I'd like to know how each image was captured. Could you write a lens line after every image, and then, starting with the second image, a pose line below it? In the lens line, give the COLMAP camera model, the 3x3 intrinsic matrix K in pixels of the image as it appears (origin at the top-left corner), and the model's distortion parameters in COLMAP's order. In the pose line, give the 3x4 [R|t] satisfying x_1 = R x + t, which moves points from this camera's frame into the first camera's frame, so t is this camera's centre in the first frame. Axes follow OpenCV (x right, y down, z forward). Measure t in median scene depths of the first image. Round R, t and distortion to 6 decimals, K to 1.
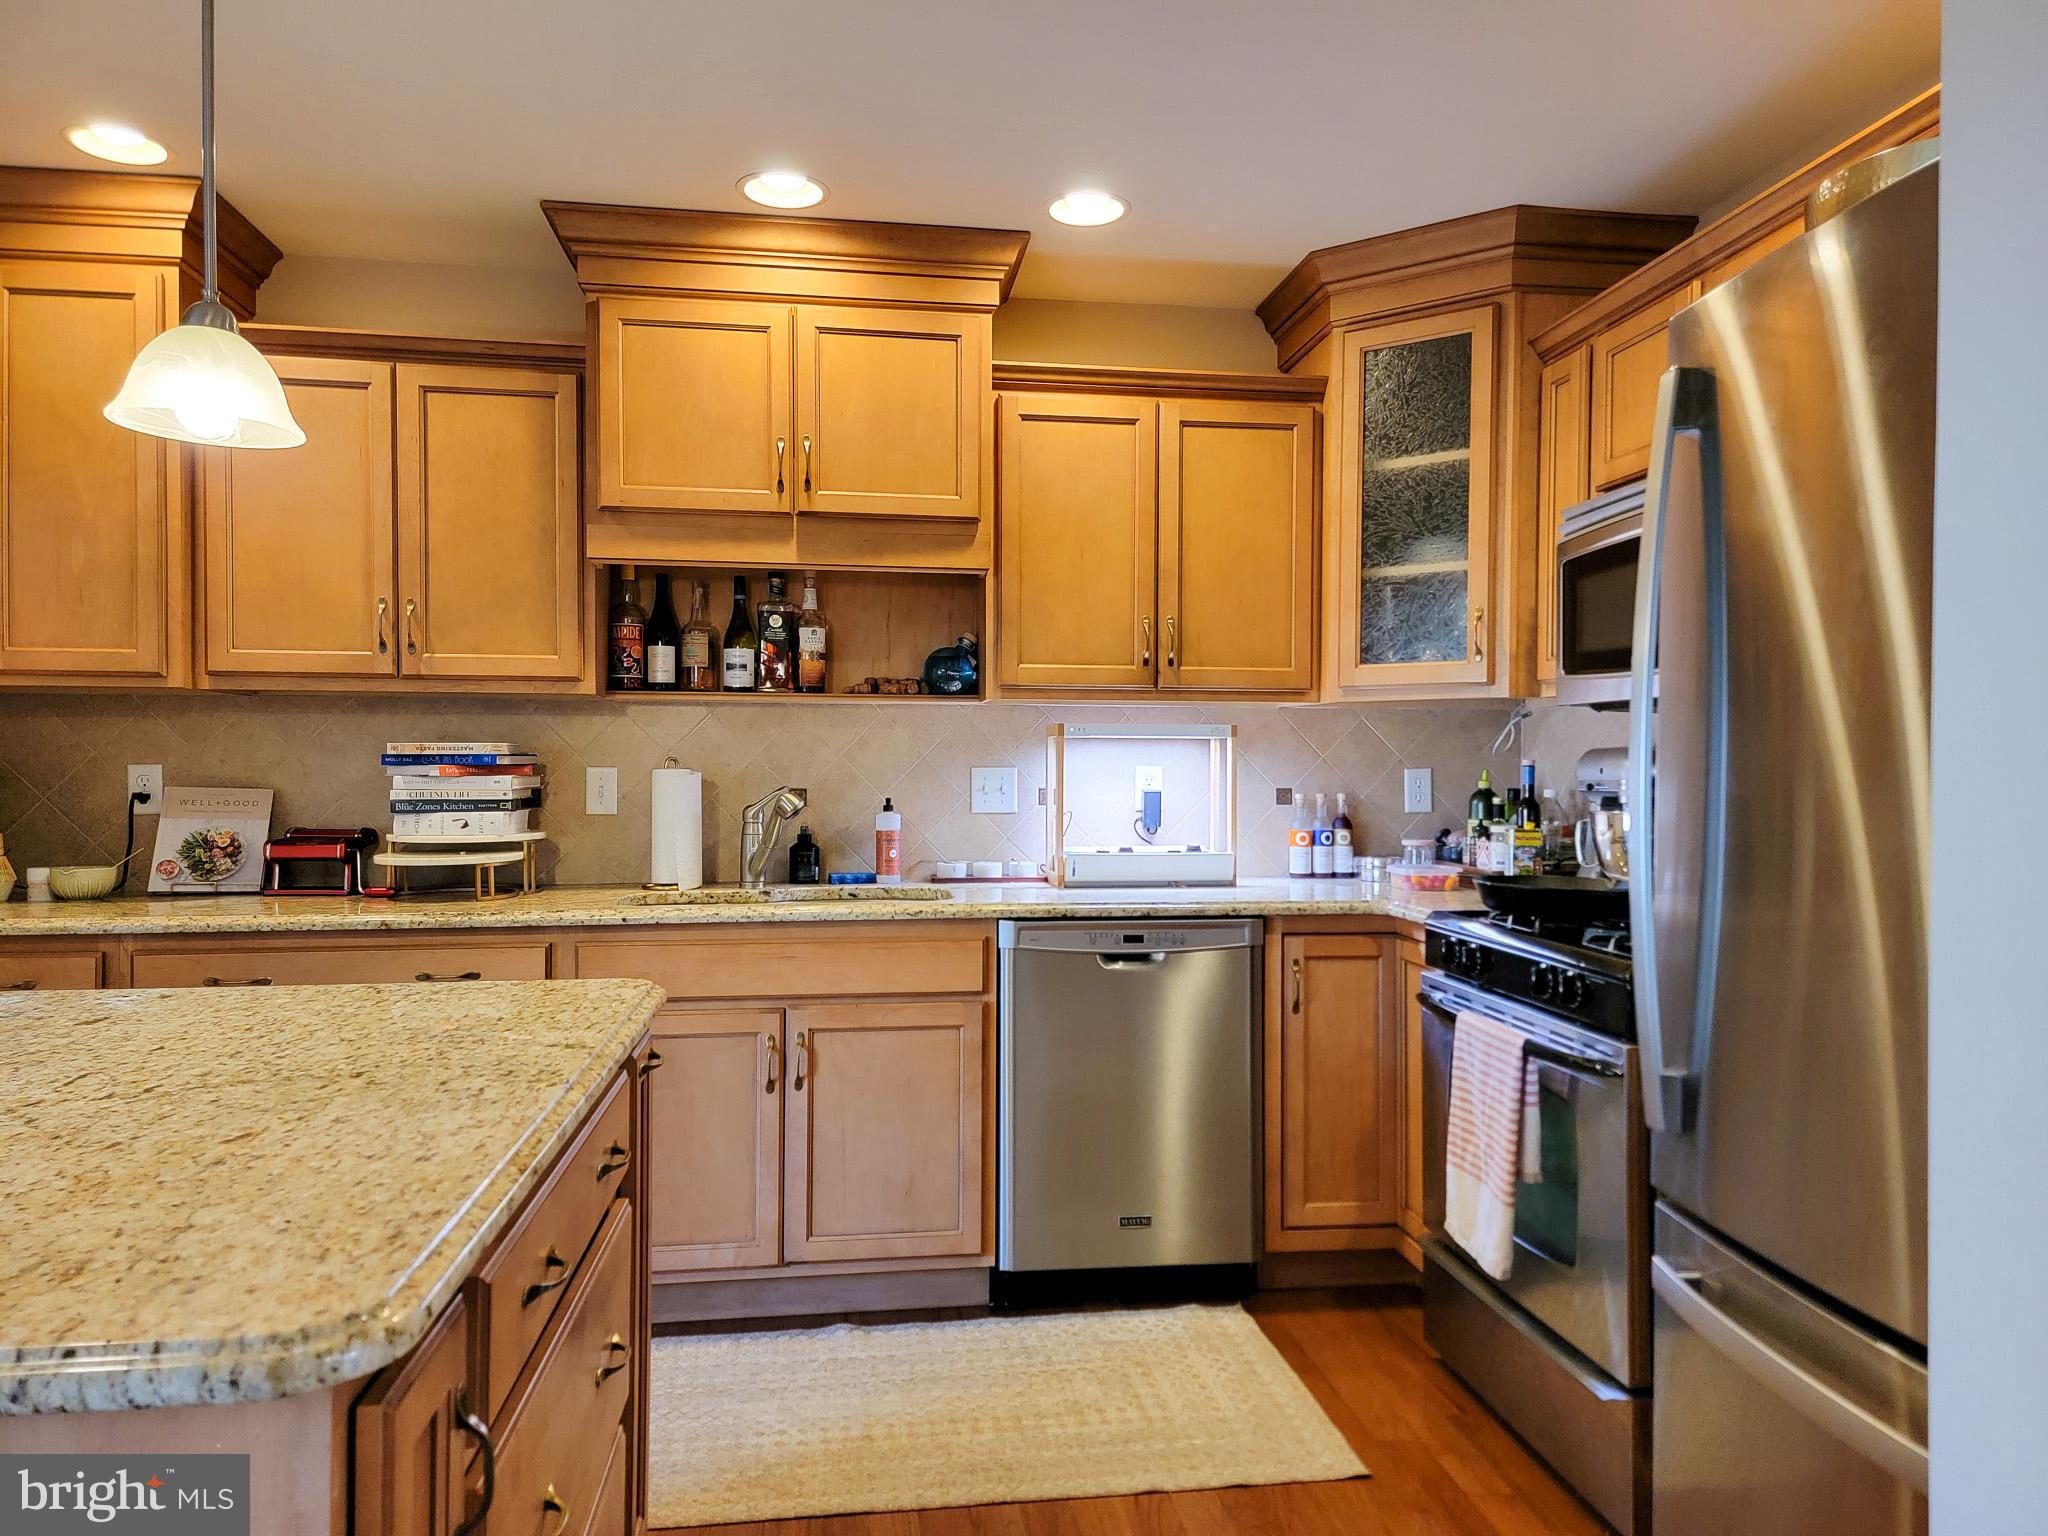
lens RADIAL K [[1412.0, 0, 1034.3], [0, 1412.0, 774.5], [0, 0, 1]] dist [0.085406, -0.071347]
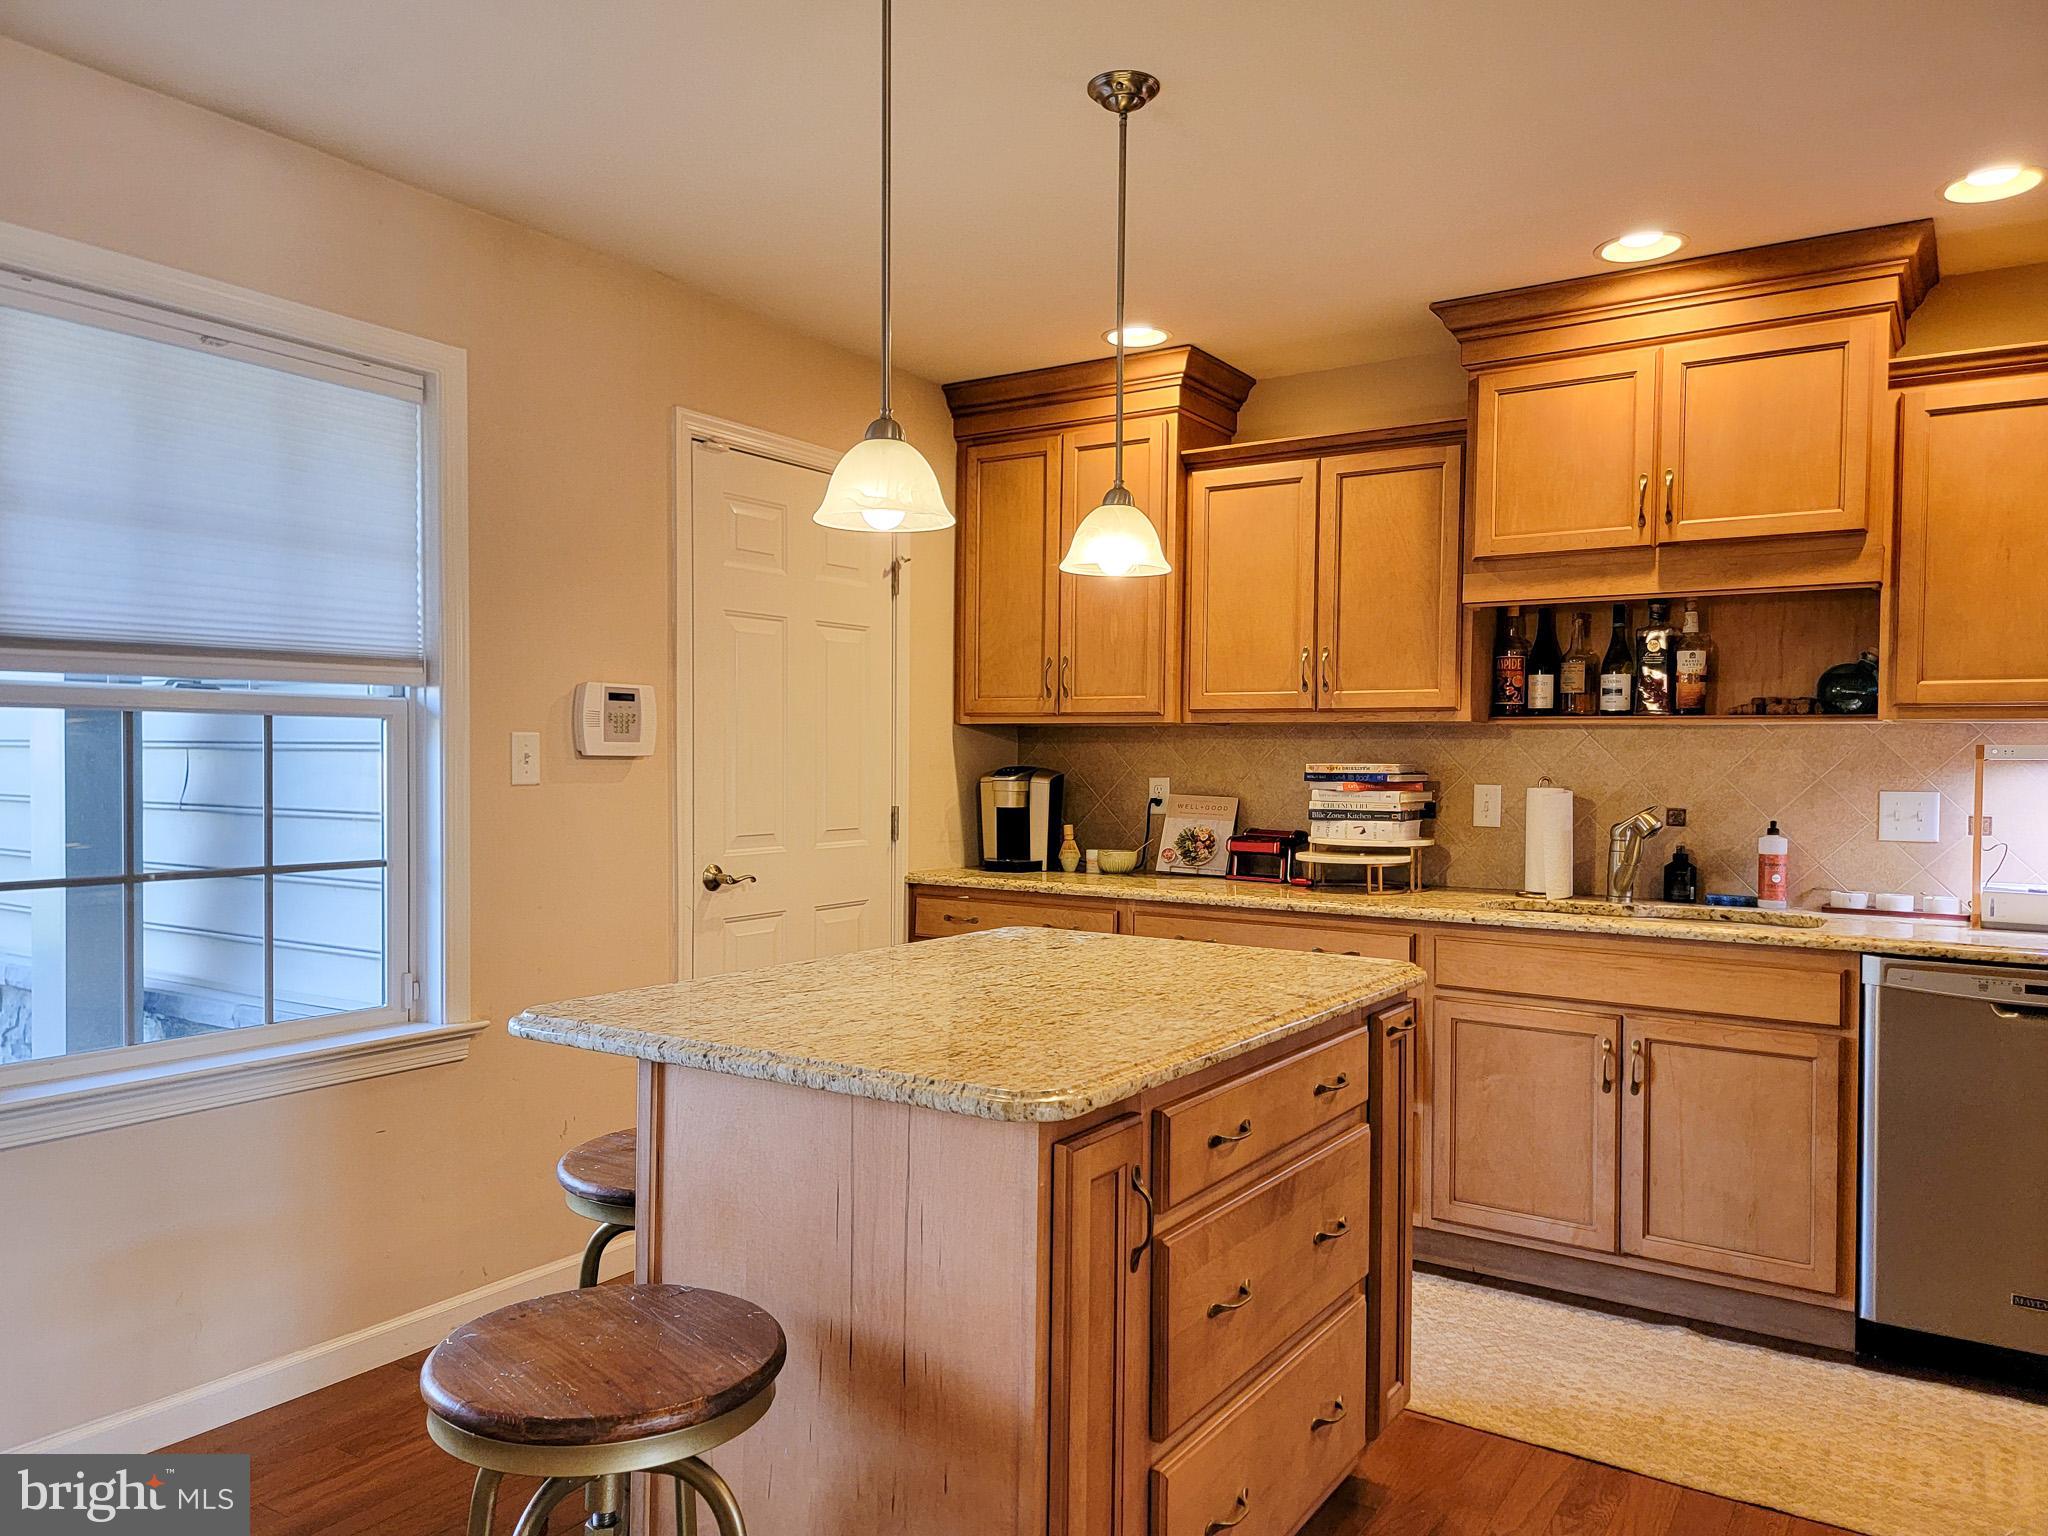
lens RADIAL K [[1424.0, 0, 1029.6], [0, 1424.0, 791.6], [0, 0, 1]] dist [0.094182, -0.075862]
pose [[0.756457, 0.020240, -0.653730, 0.179500], [-0.014342, 0.999794, 0.014359, -0.011819], [0.653886, -0.001486, 0.756592, -0.103604]]
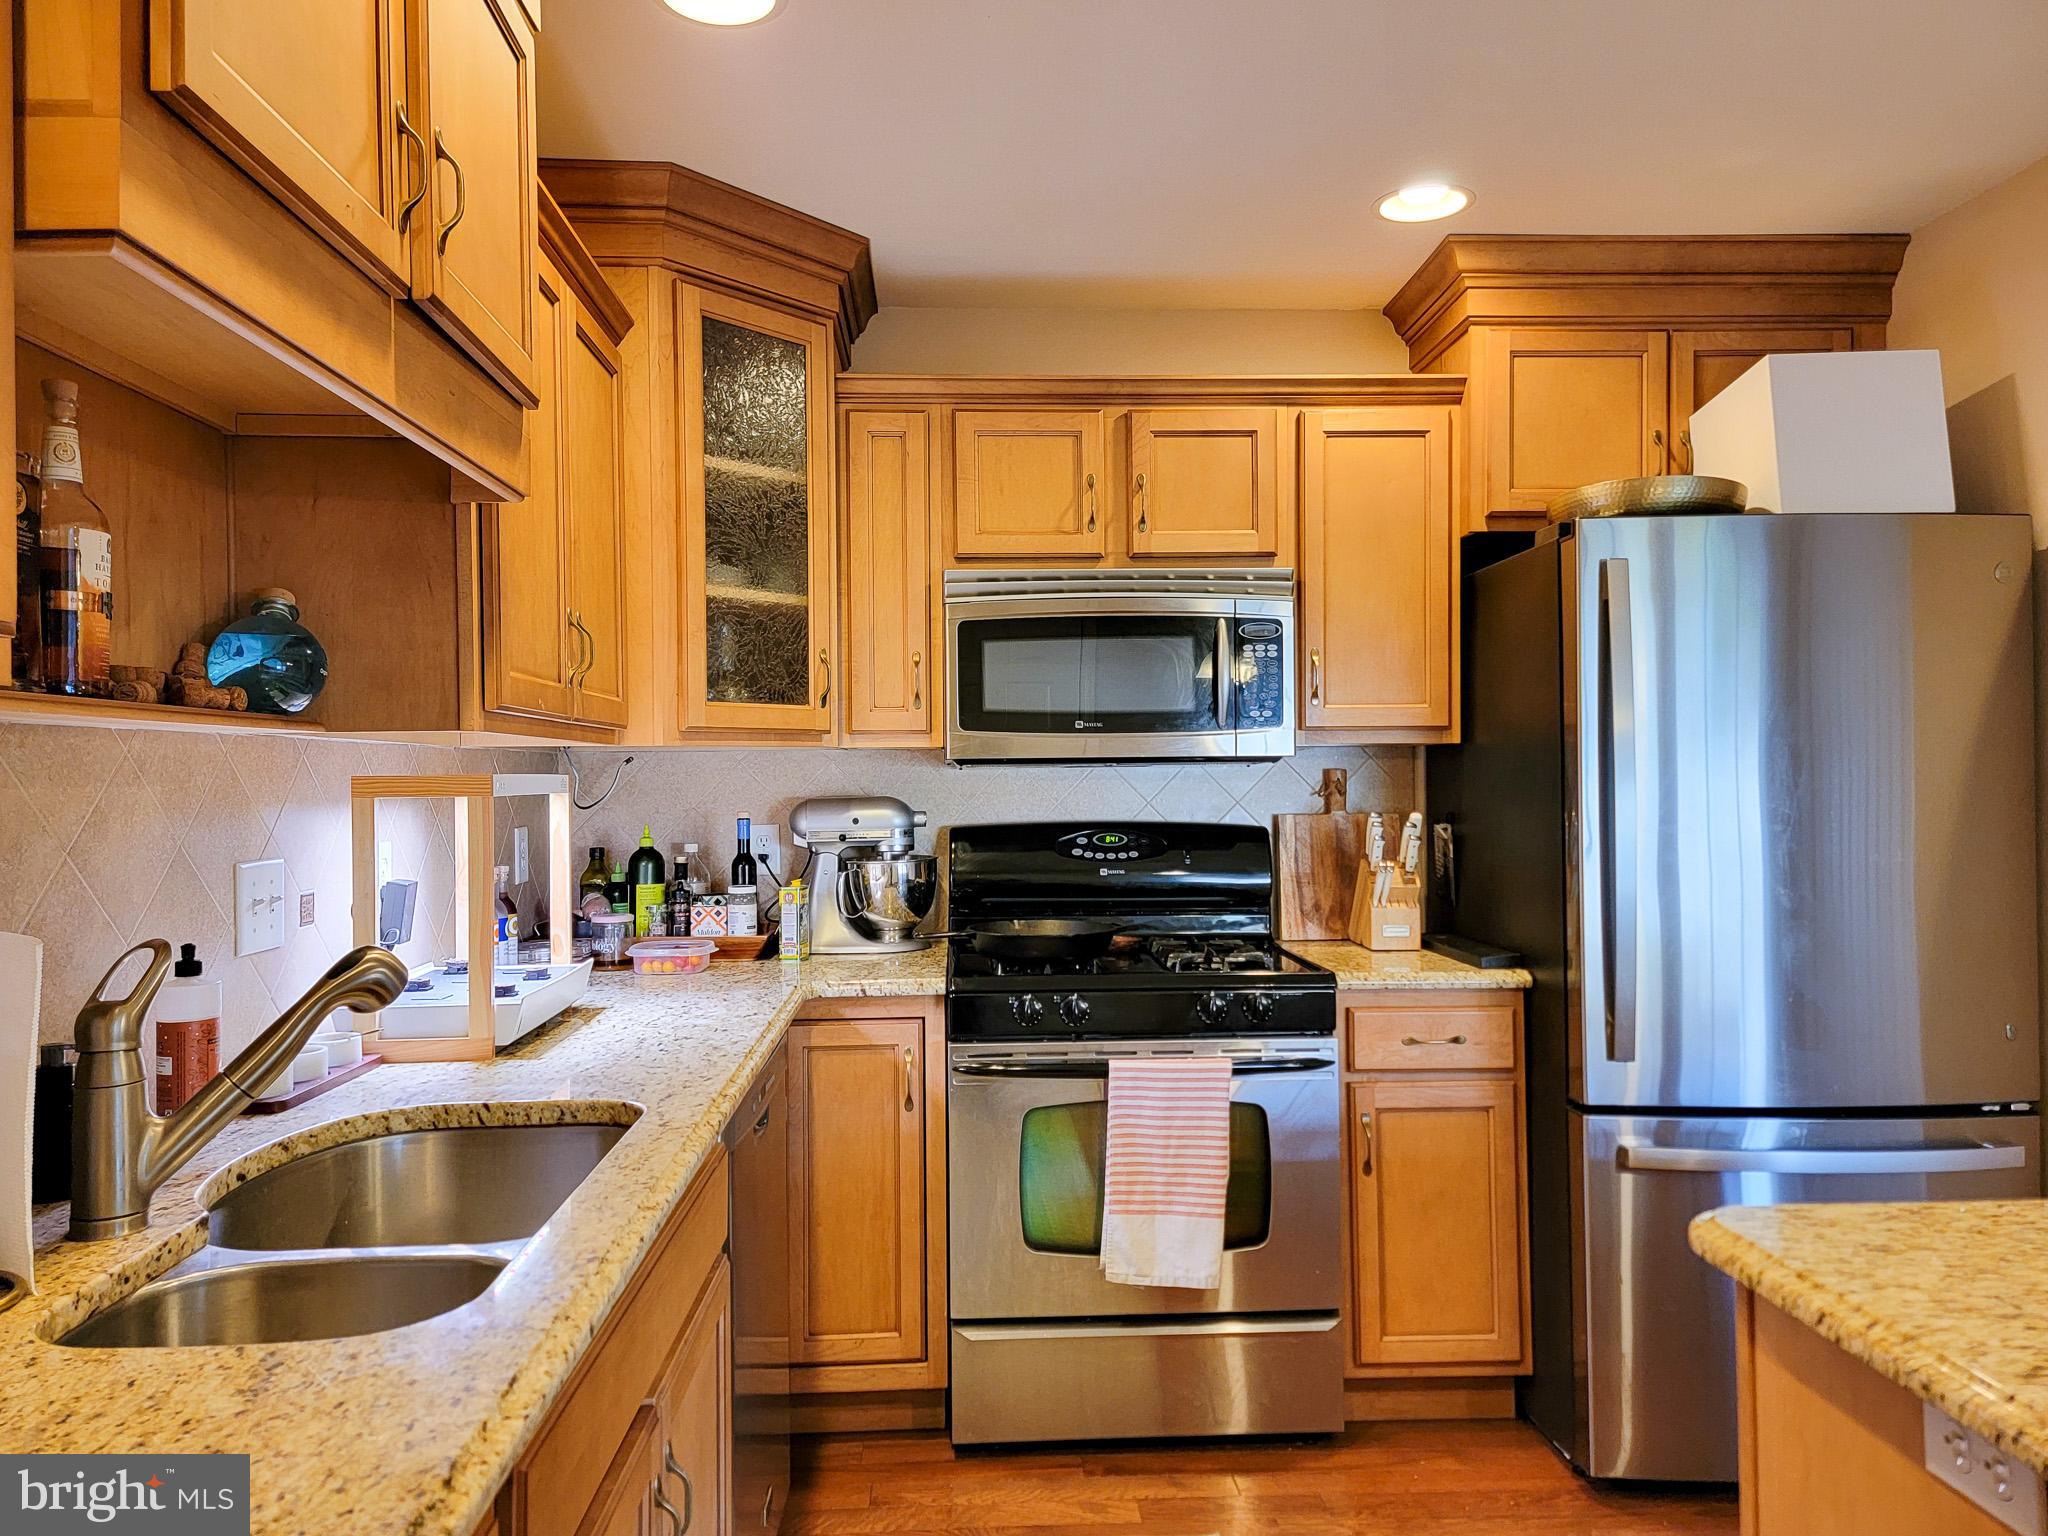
lens RADIAL K [[1421.2, 0, 1026.3], [0, 1421.2, 768.6], [0, 0, 1]] dist [0.089873, -0.068573]
pose [[0.085409, -0.001754, 0.996344, -0.583923], [0.019027, 0.999819, 0.000129, -0.036252], [-0.996164, 0.018946, 0.085427, 0.770777]]
